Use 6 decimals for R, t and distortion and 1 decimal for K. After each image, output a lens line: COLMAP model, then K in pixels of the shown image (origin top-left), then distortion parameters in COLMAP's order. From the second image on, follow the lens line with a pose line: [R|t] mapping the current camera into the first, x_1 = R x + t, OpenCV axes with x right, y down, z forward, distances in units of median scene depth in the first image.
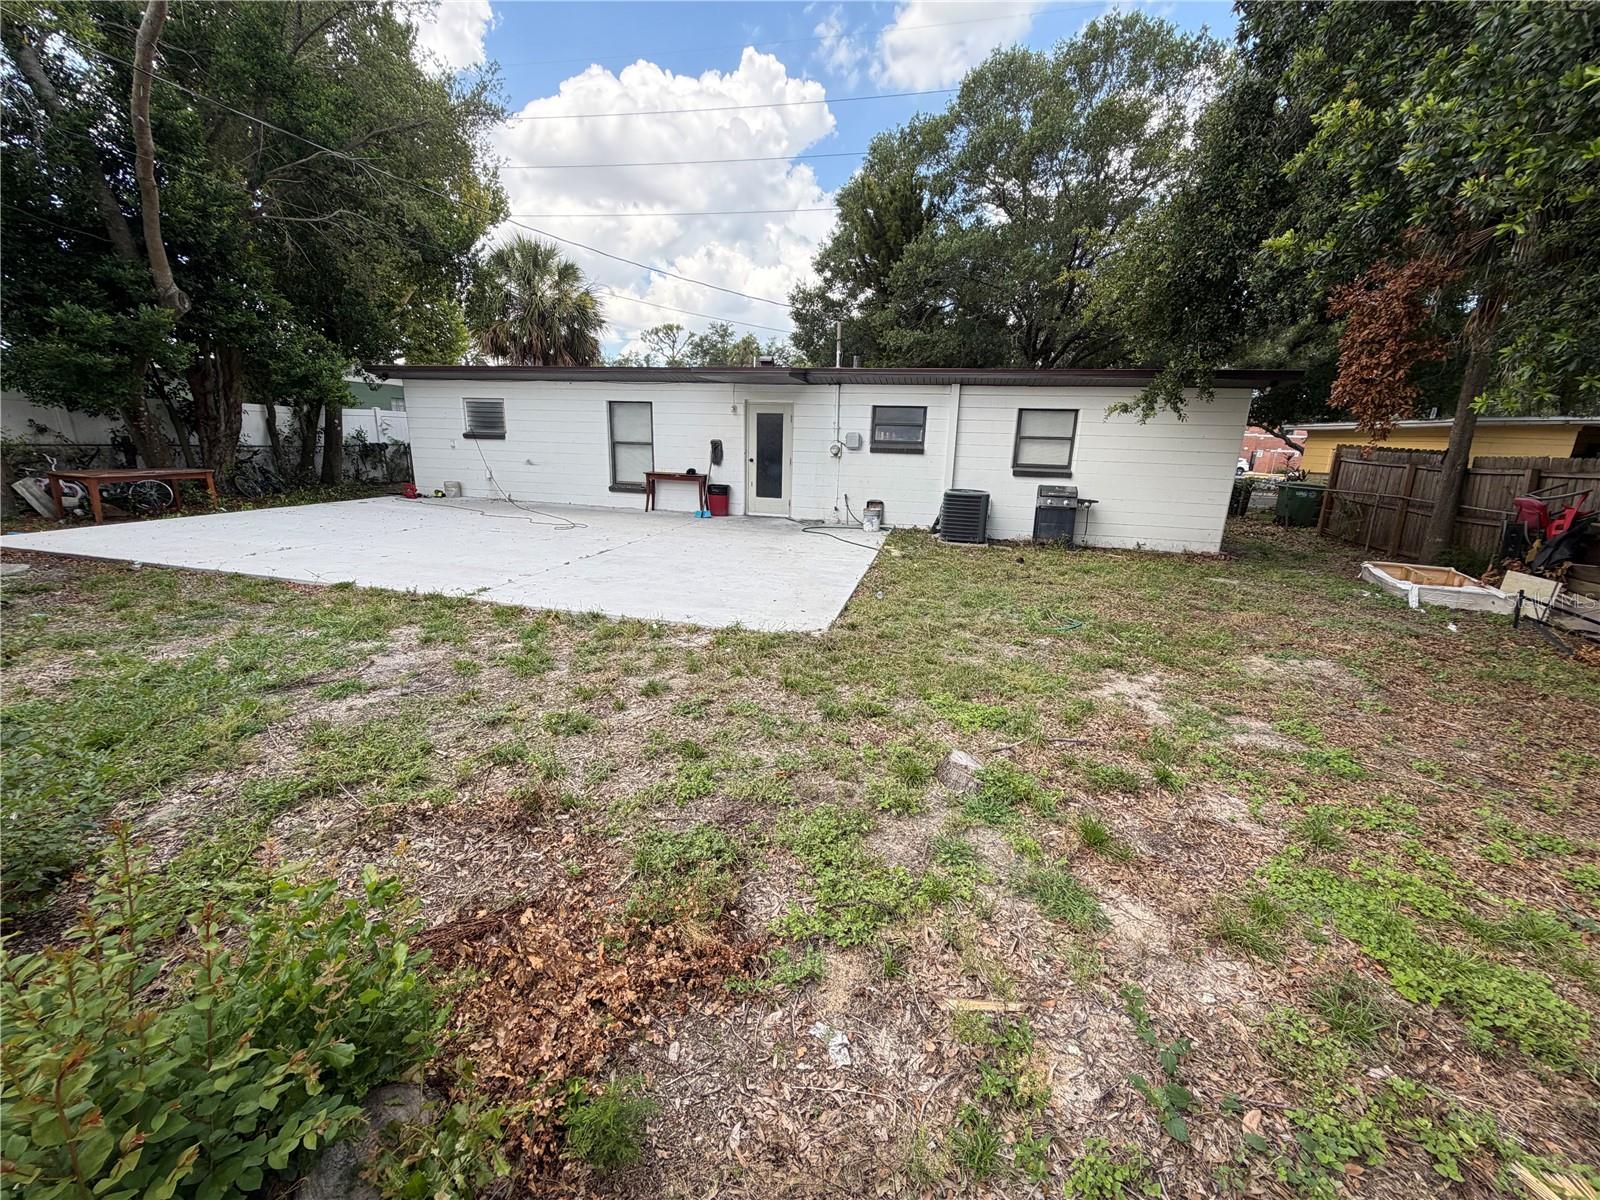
lens RADIAL K [[638.0, 0, 797.6], [0, 638.0, 597.9], [0, 0, 1]] dist [0.000104, 0.000292]
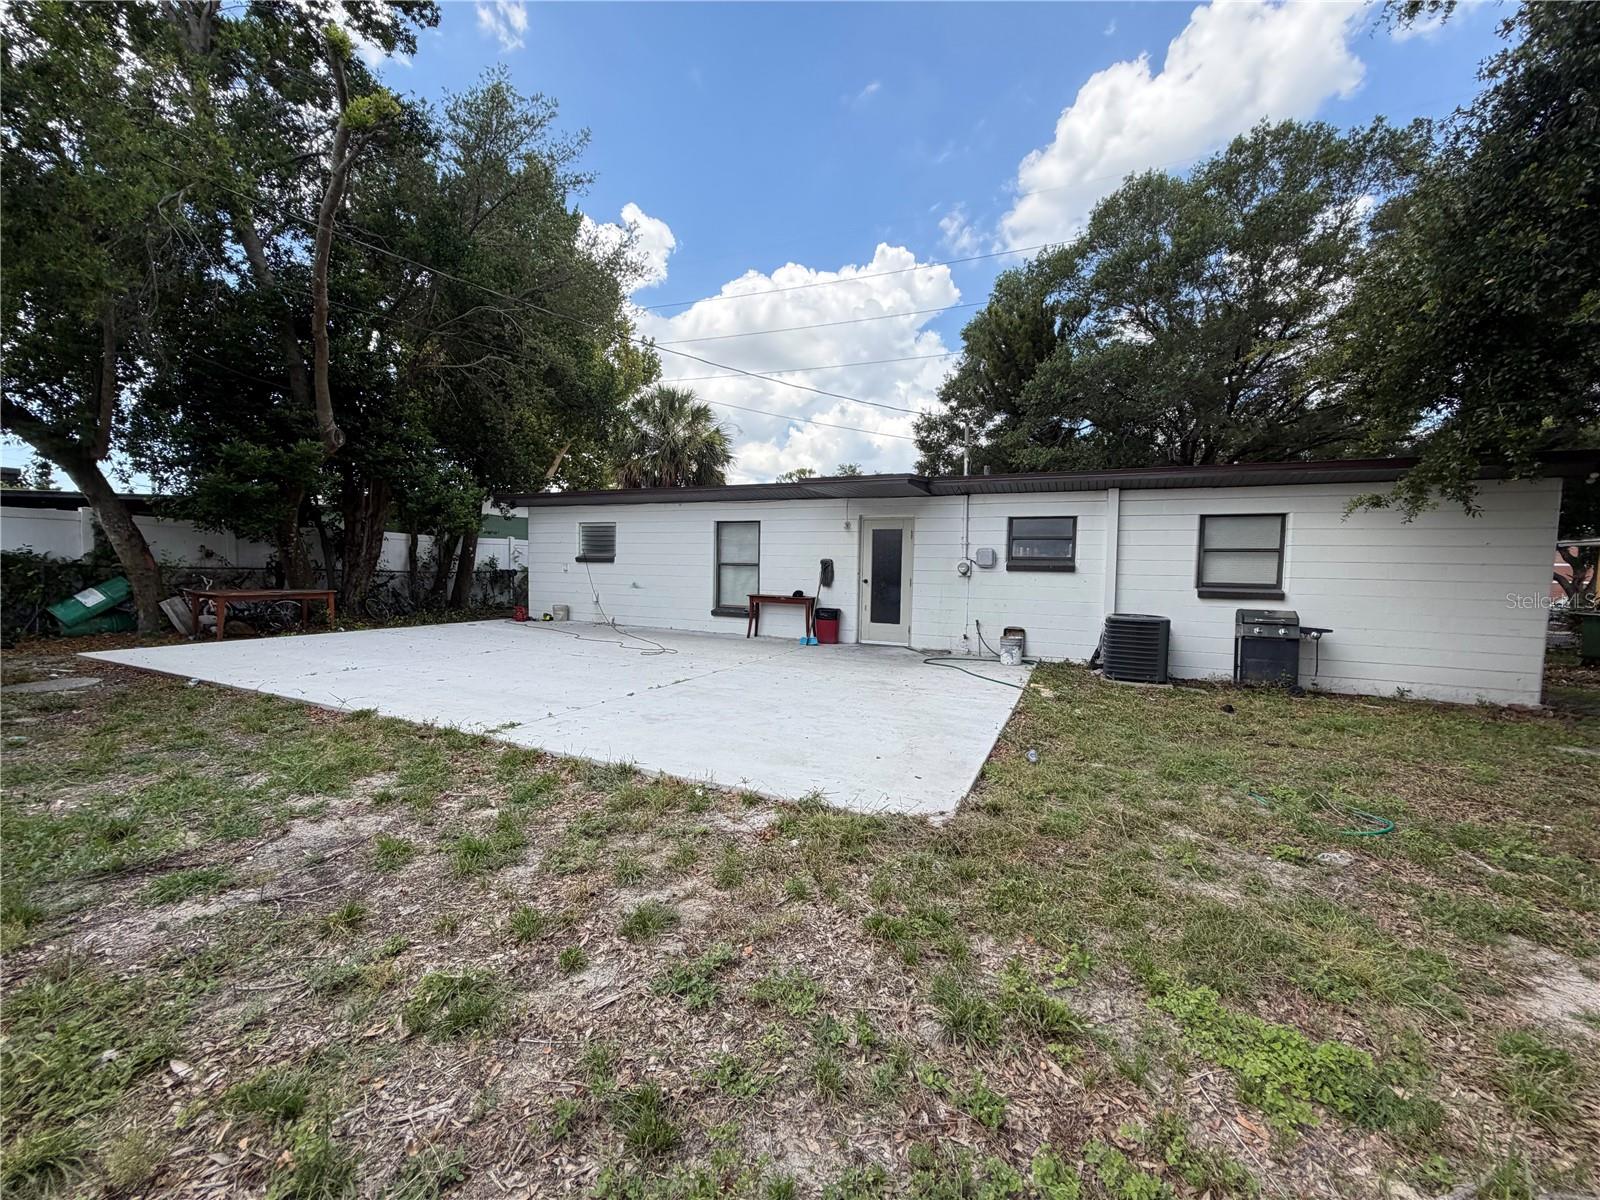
lens RADIAL K [[638.0, 0, 797.6], [0, 638.0, 597.9], [0, 0, 1]] dist [0.000104, 0.000292]
pose [[0.980675, 0.001358, -0.195638, 0.009441], [-0.041500, 0.978664, -0.201235, -0.014705], [0.191191, 0.205465, 0.959807, 0.170418]]
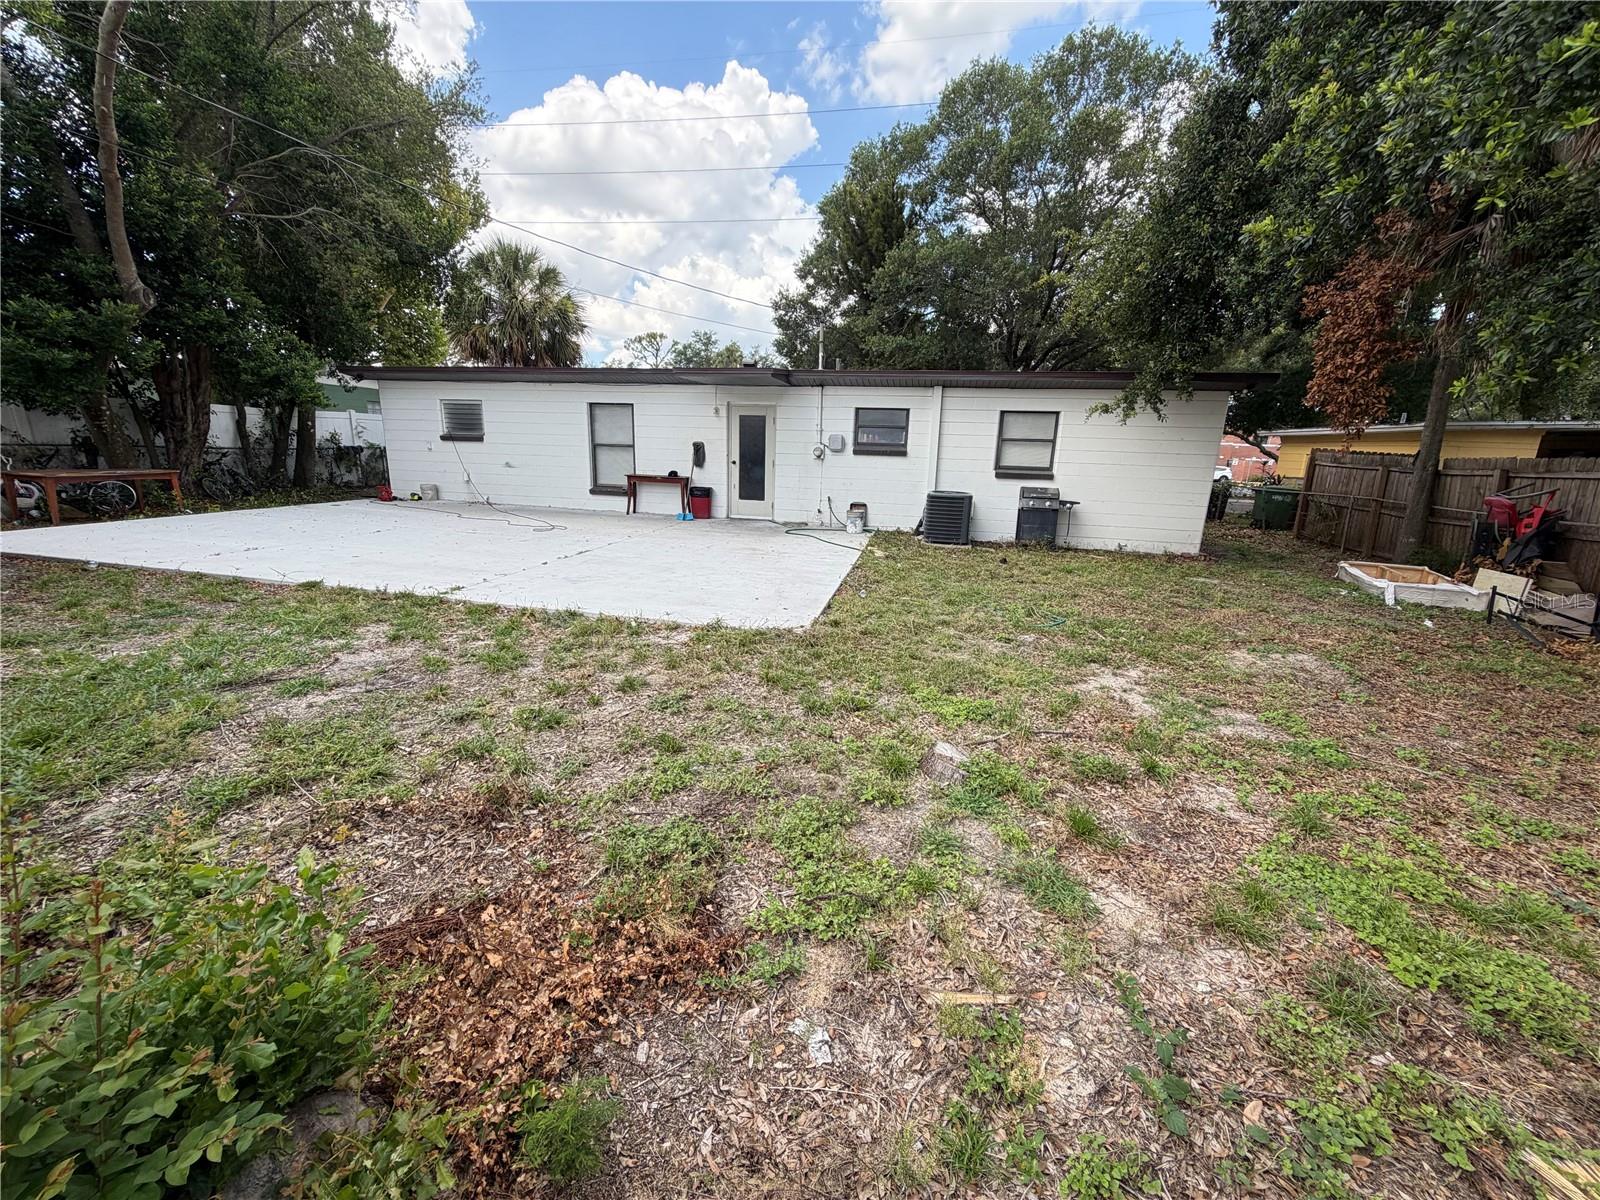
lens RADIAL K [[638.0, 0, 797.6], [0, 638.0, 597.9], [0, 0, 1]] dist [0.000104, 0.000292]
pose [[0.999699, -0.003592, 0.024252, 0.002198], [0.003916, 0.999903, -0.013345, 0.010393], [-0.024202, 0.013436, 0.999617, 0.009183]]
